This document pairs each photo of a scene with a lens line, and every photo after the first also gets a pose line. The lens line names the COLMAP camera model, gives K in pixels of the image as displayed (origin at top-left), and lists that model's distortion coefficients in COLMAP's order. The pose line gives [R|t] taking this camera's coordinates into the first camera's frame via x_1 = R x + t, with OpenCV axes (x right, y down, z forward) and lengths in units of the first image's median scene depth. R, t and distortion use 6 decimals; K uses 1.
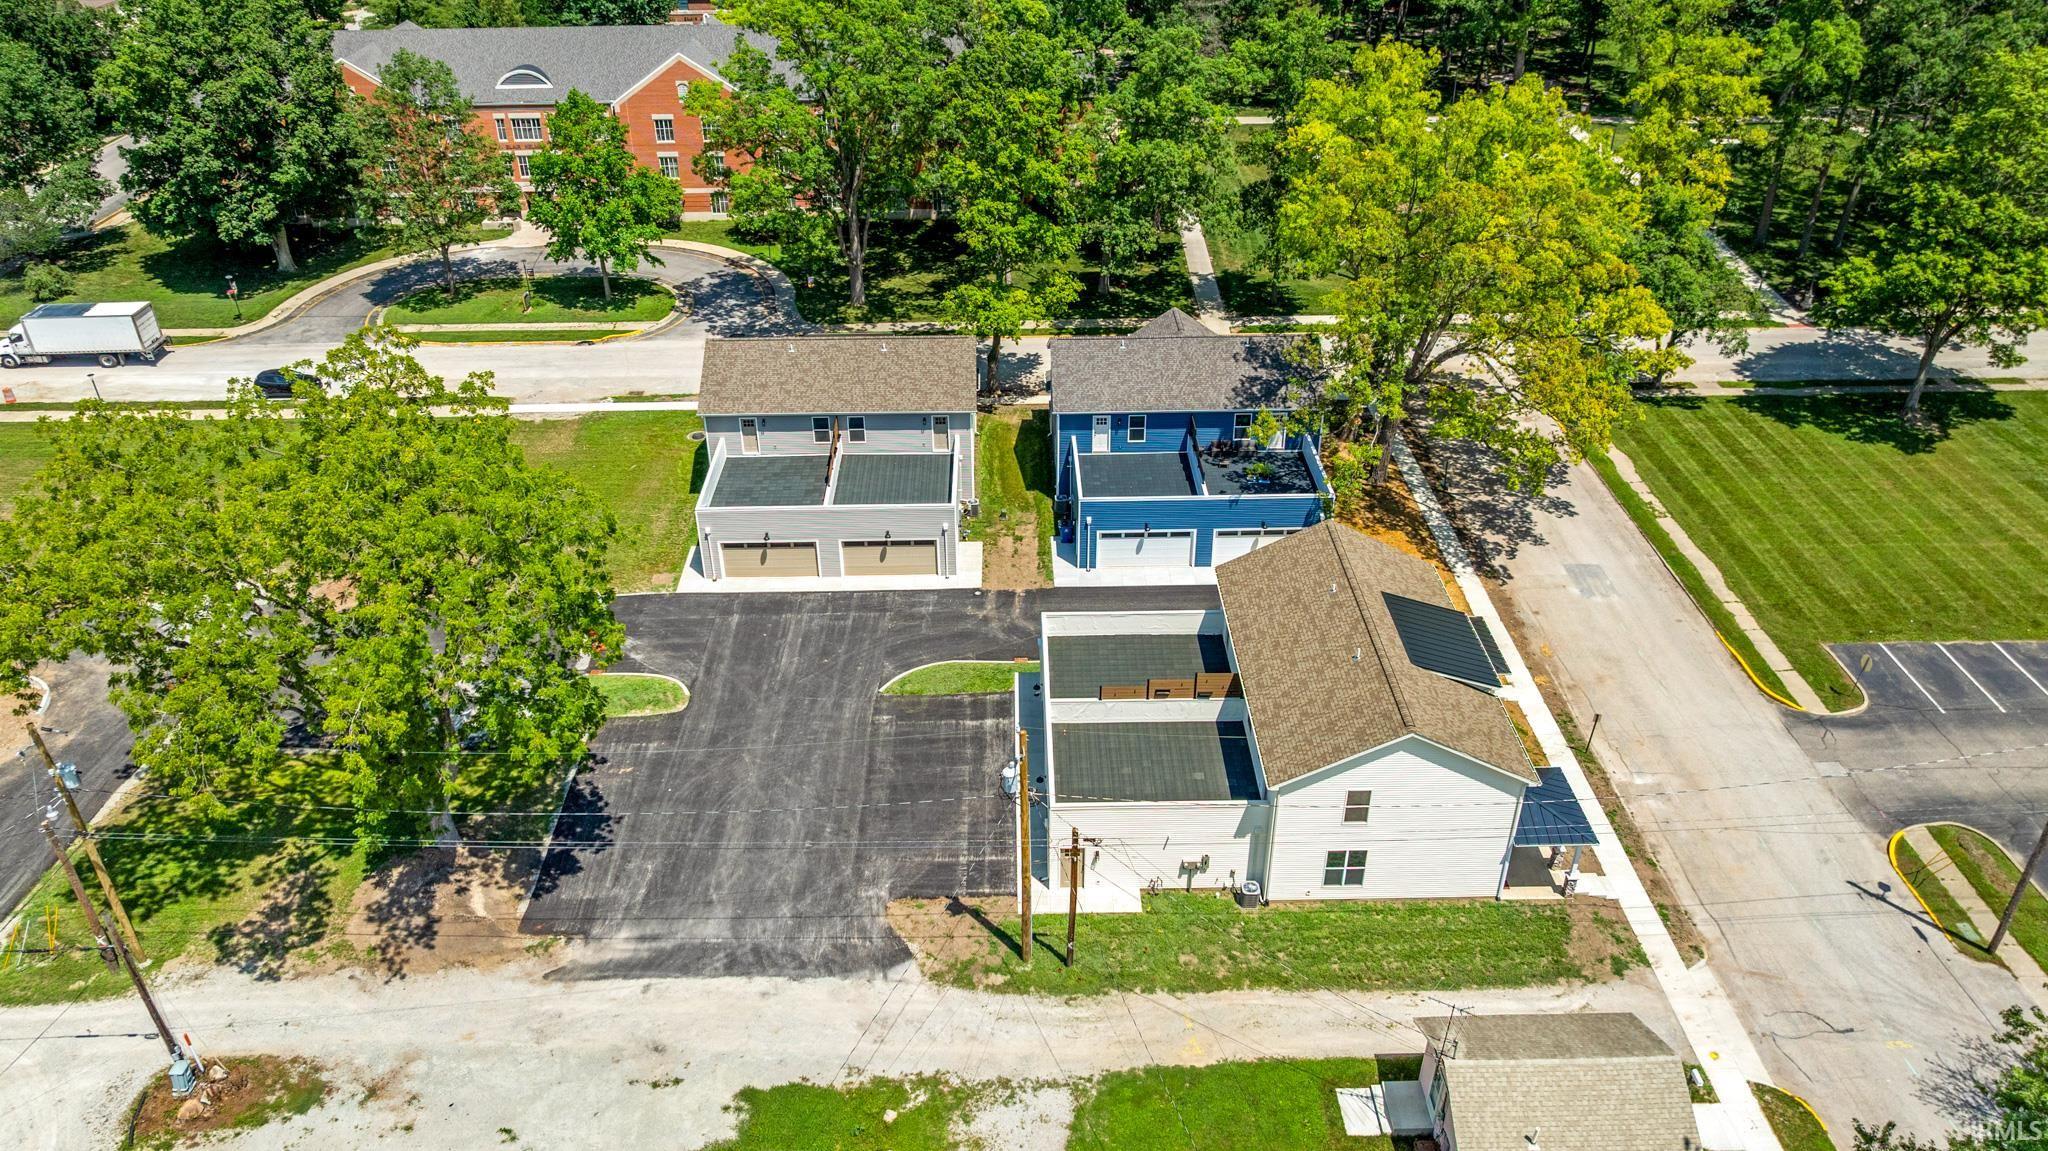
lens RADIAL K [[1440.5, 0, 1007.2], [0, 1440.5, 583.5], [0, 0, 1]] dist [-0.018097, -0.002711]
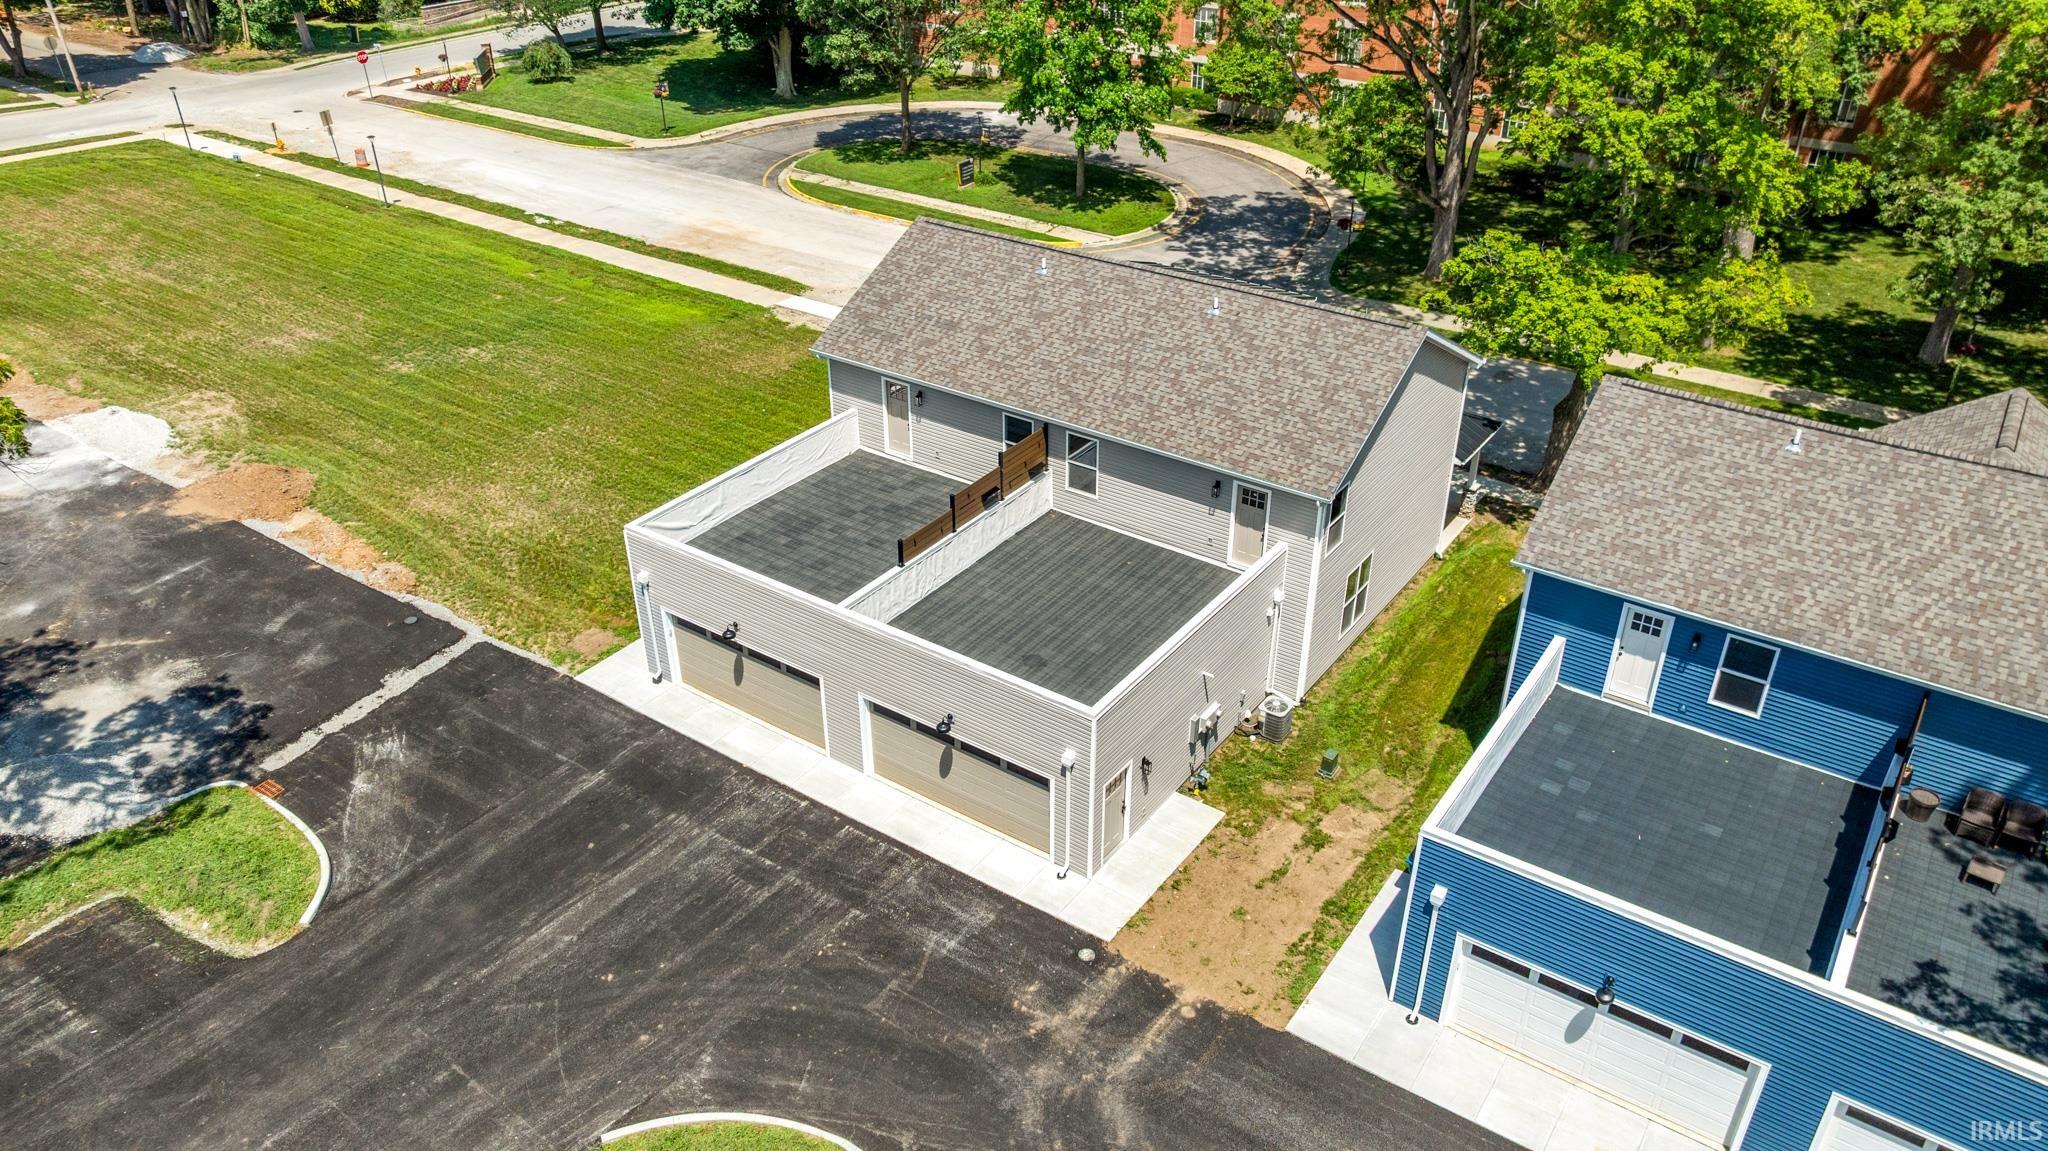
lens RADIAL K [[1440.5, 0, 1026.2], [0, 1440.5, 563.1], [0, 0, 1]] dist [-0.018097, -0.002711]
pose [[0.809519, 0.301724, -0.503629, 0.116058], [-0.312324, 0.947698, 0.065746, -0.101975], [0.497125, 0.104073, 0.861415, 0.609041]]
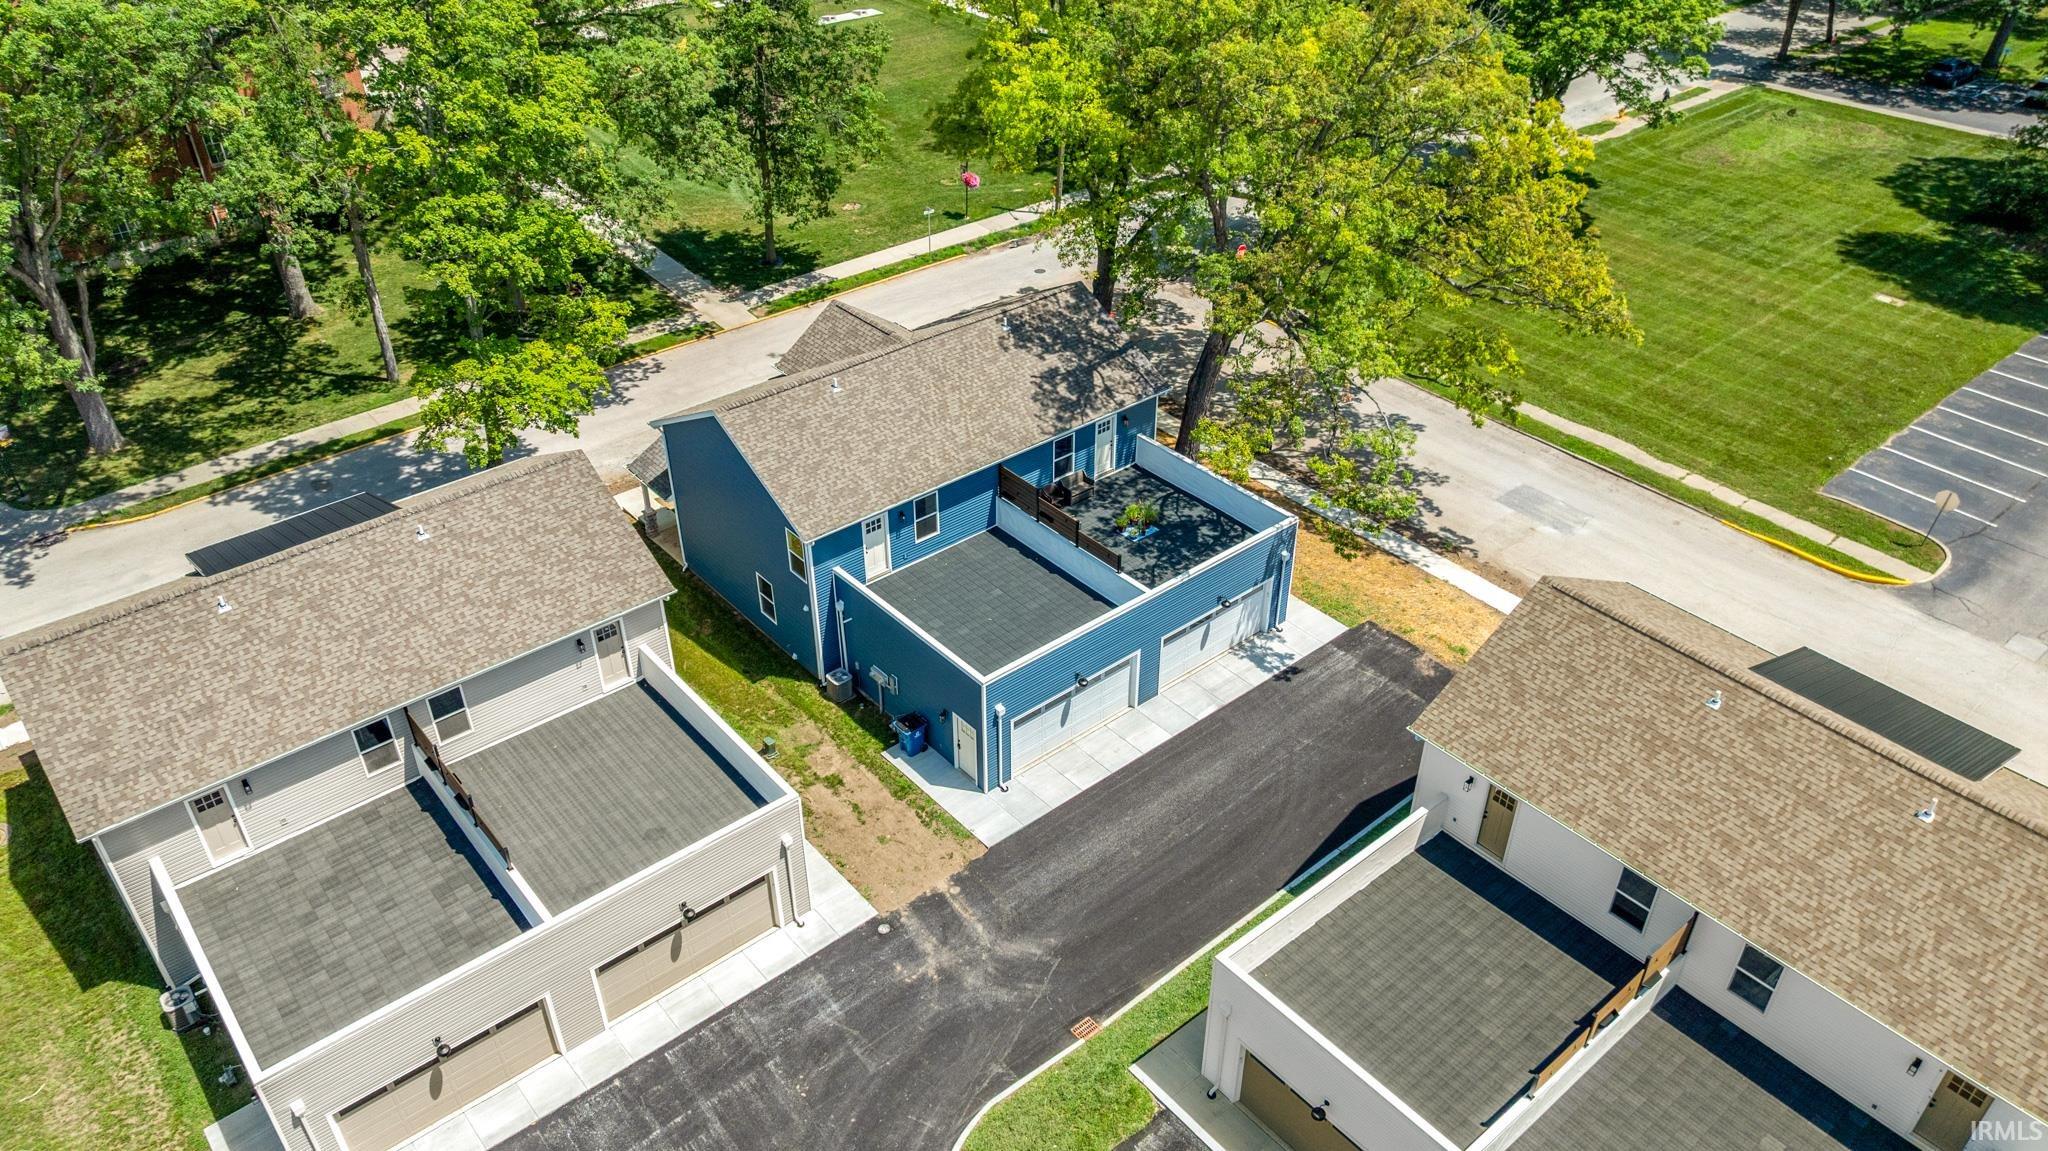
lens RADIAL K [[1440.5, 0, 1022.1], [0, 1440.5, 573.6], [0, 0, 1]] dist [-0.018097, -0.002711]
pose [[0.775092, -0.355200, 0.522557, -0.190596], [0.329935, 0.932847, 0.144707, -0.157409], [-0.538865, 0.060249, 0.840235, 0.493891]]
